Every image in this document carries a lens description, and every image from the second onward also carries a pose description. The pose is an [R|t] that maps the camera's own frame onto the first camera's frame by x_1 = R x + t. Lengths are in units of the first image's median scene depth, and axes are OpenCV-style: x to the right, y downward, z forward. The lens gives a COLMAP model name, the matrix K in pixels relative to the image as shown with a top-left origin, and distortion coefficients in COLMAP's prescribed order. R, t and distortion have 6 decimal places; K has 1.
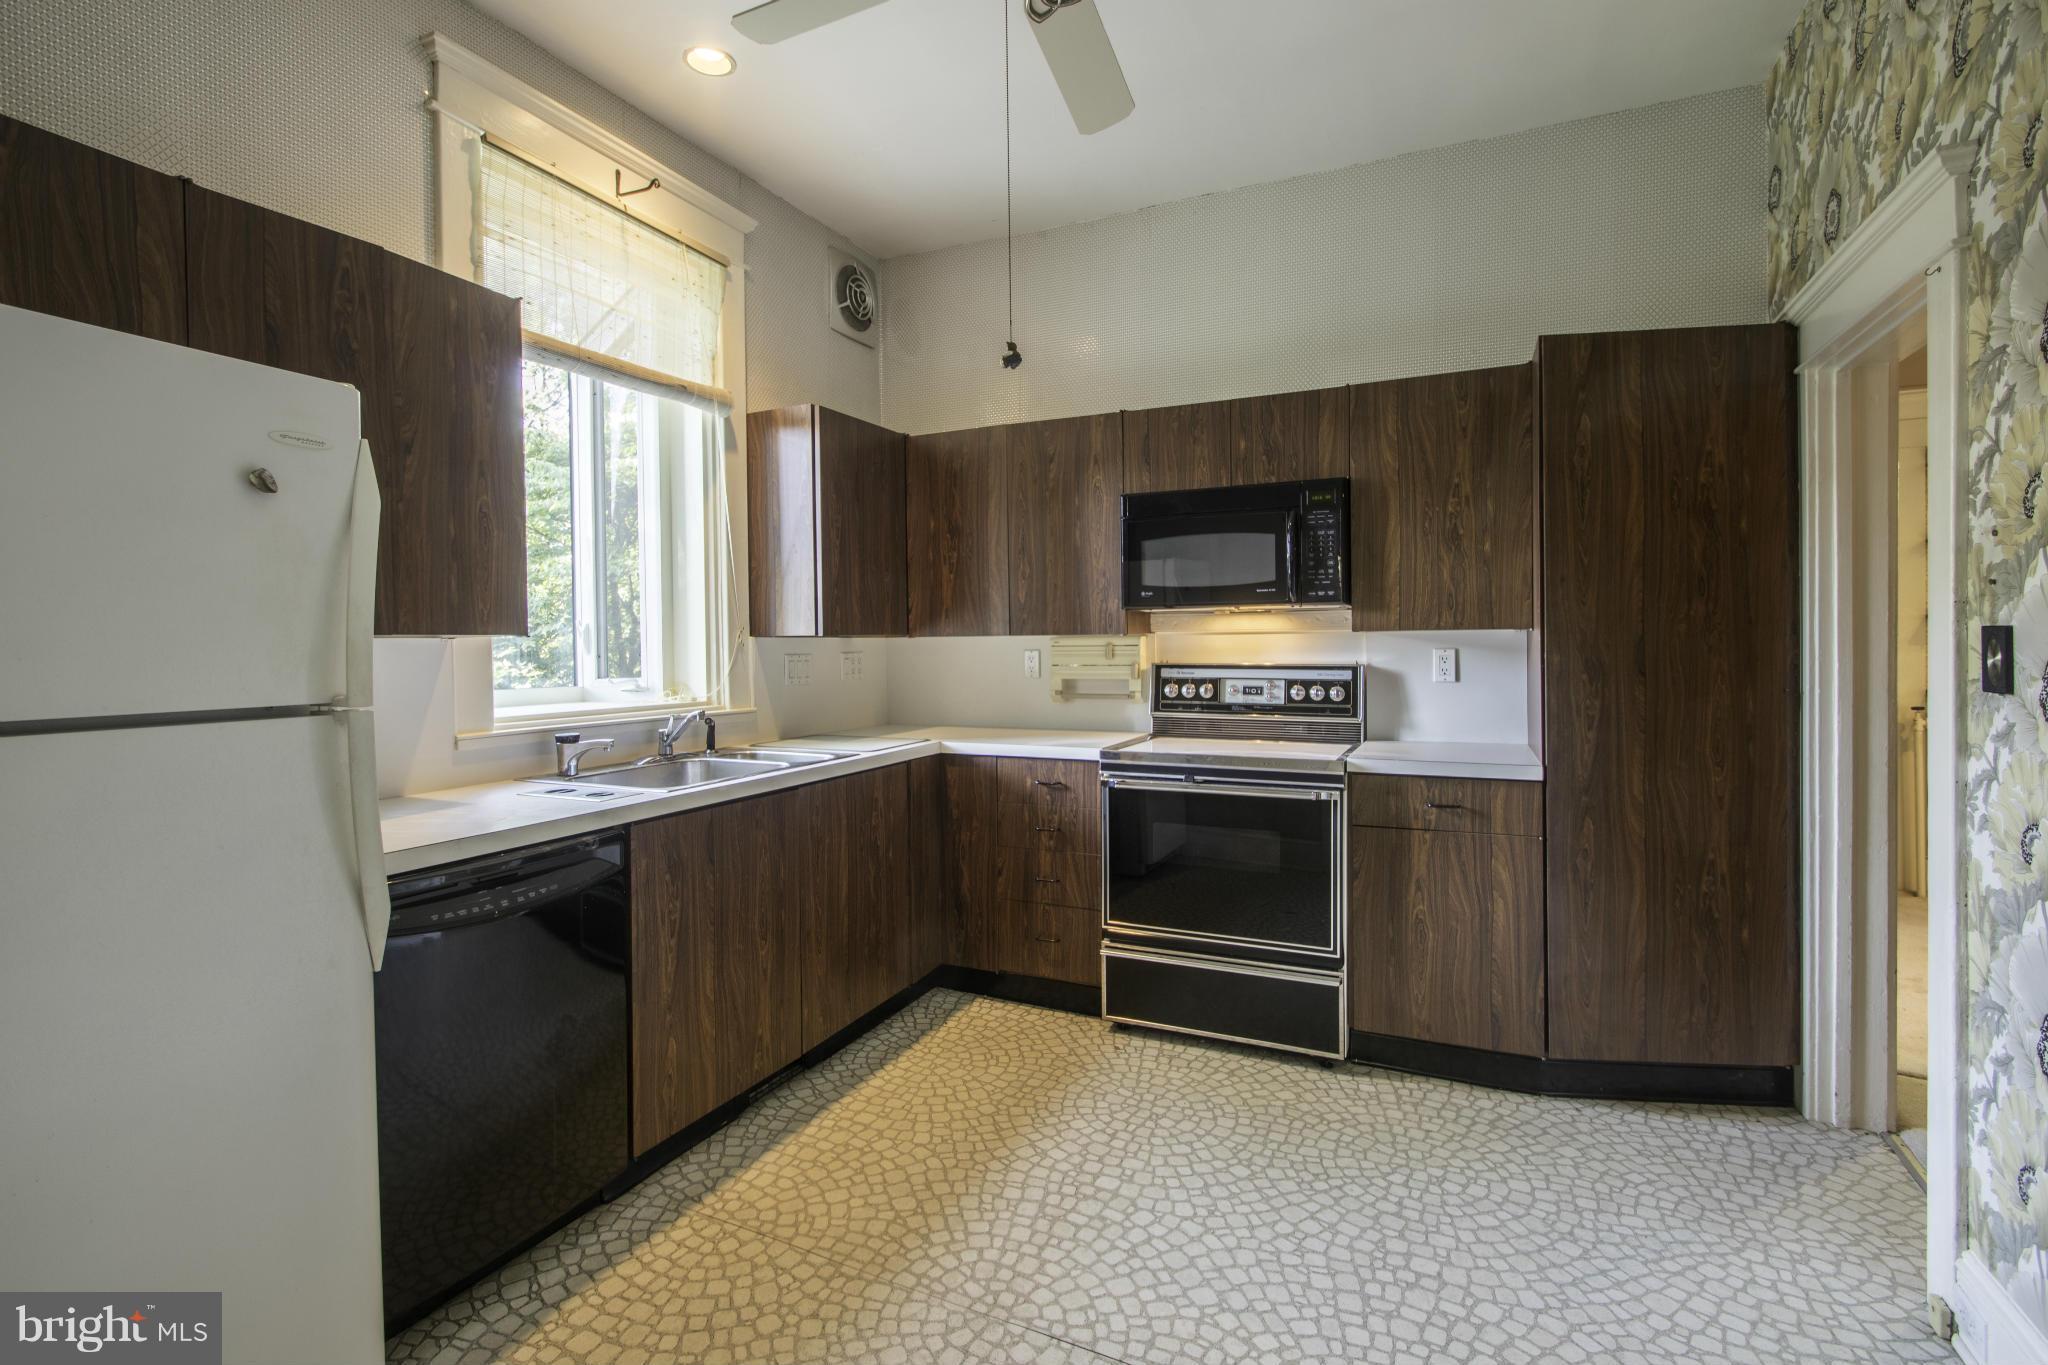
lens RADIAL K [[946.2, 0, 996.2], [0, 946.2, 661.3], [0, 0, 1]] dist [-0.001946, -0.001363]
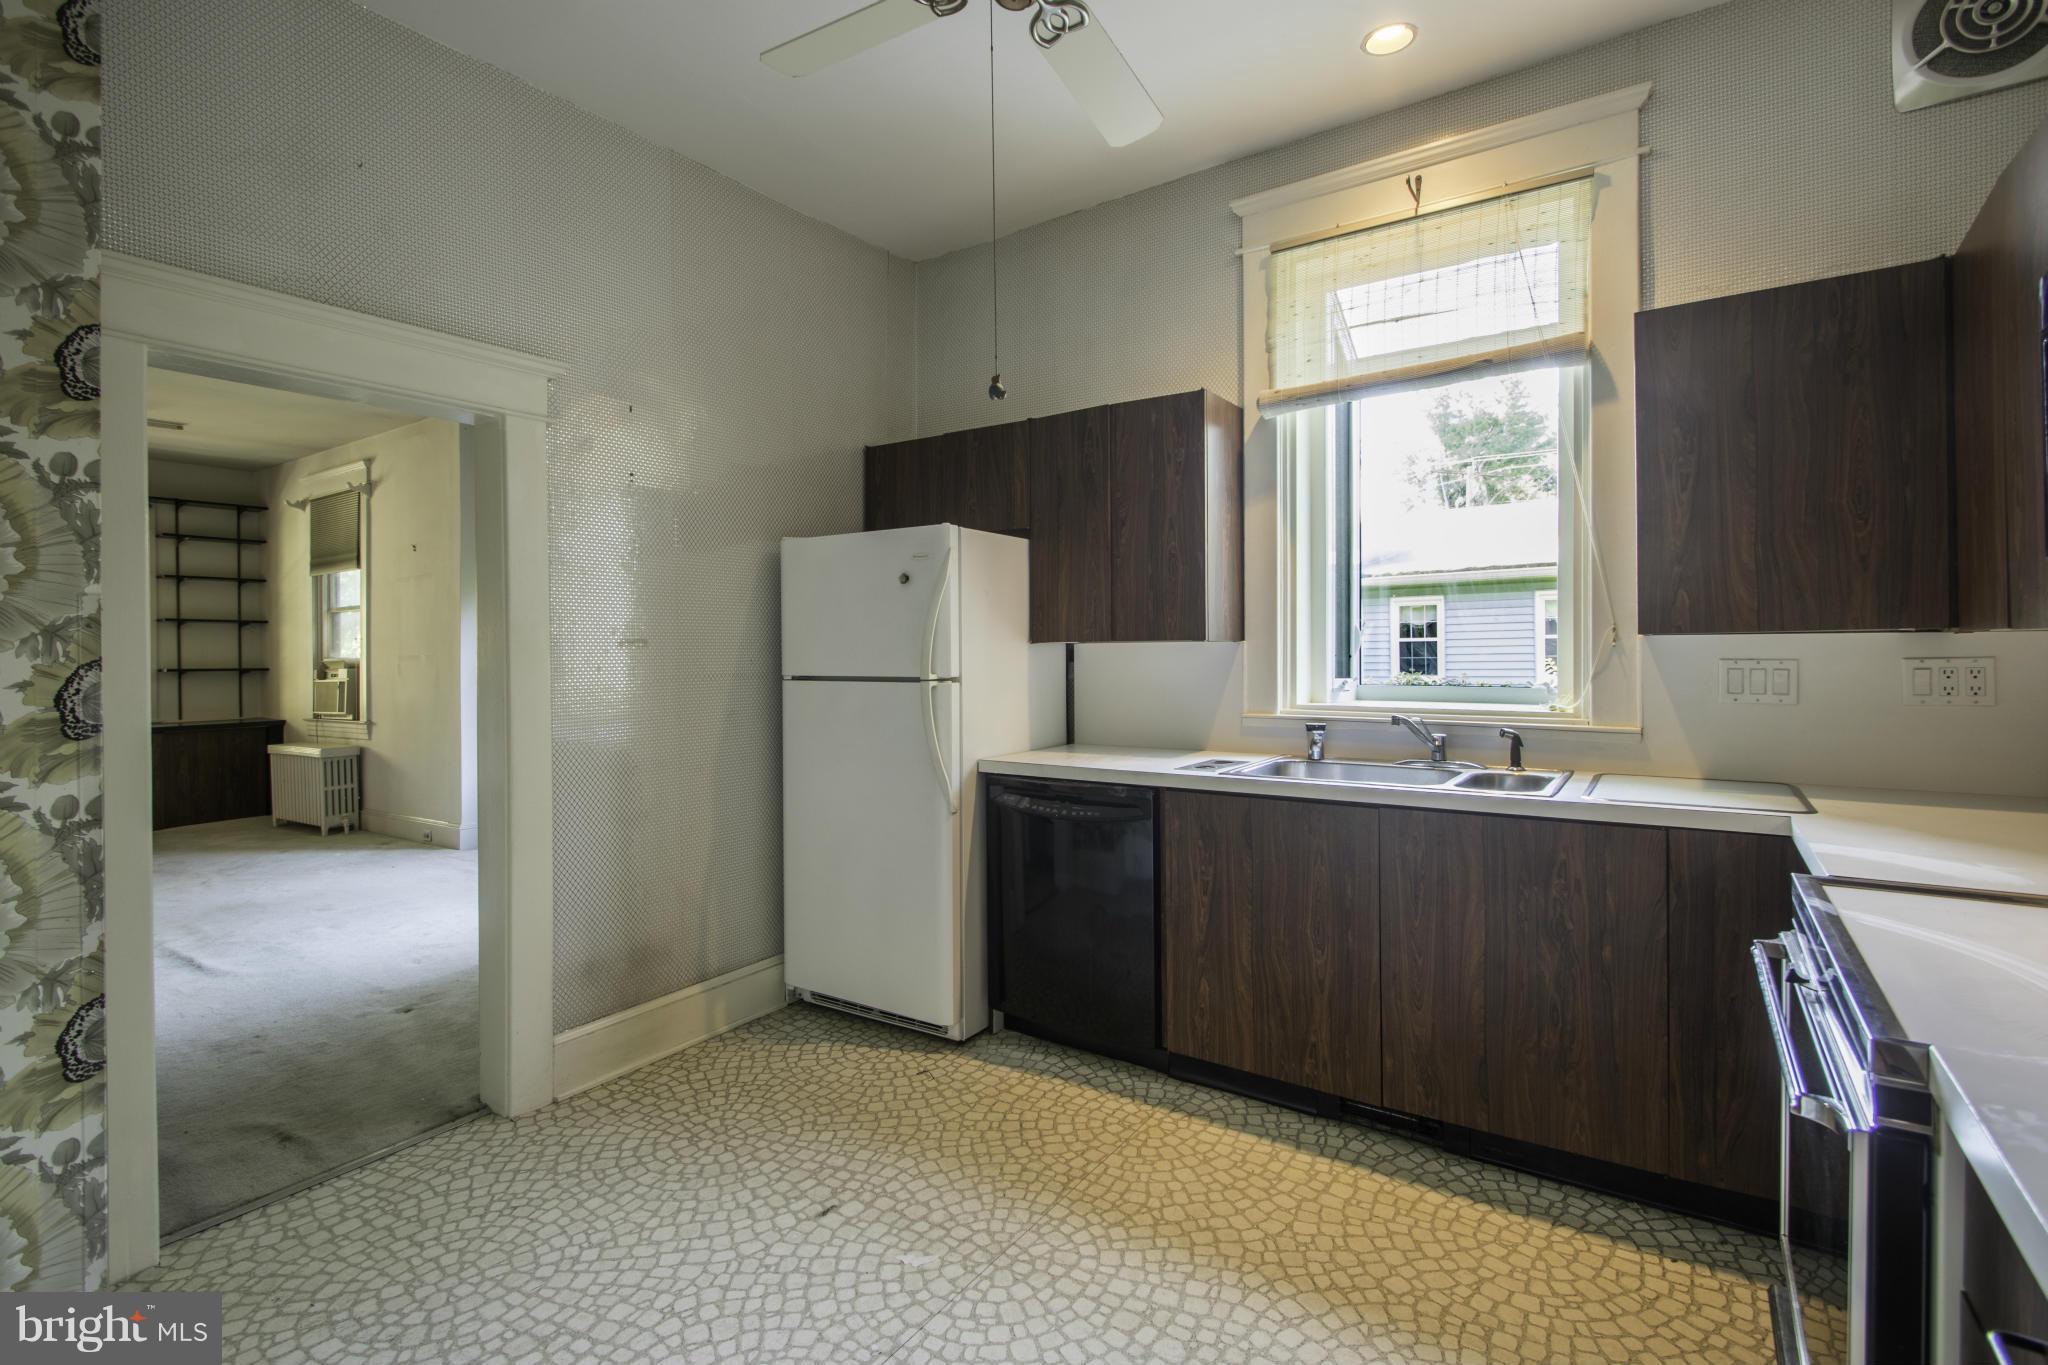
lens RADIAL K [[946.2, 0, 1018.2], [0, 946.2, 660.9], [0, 0, 1]] dist [-0.001946, -0.001363]
pose [[-0.141476, 0.020746, -0.989724, 0.765891], [-0.010201, 0.999697, 0.022414, -0.022703], [0.989889, 0.013268, -0.141221, 0.830071]]
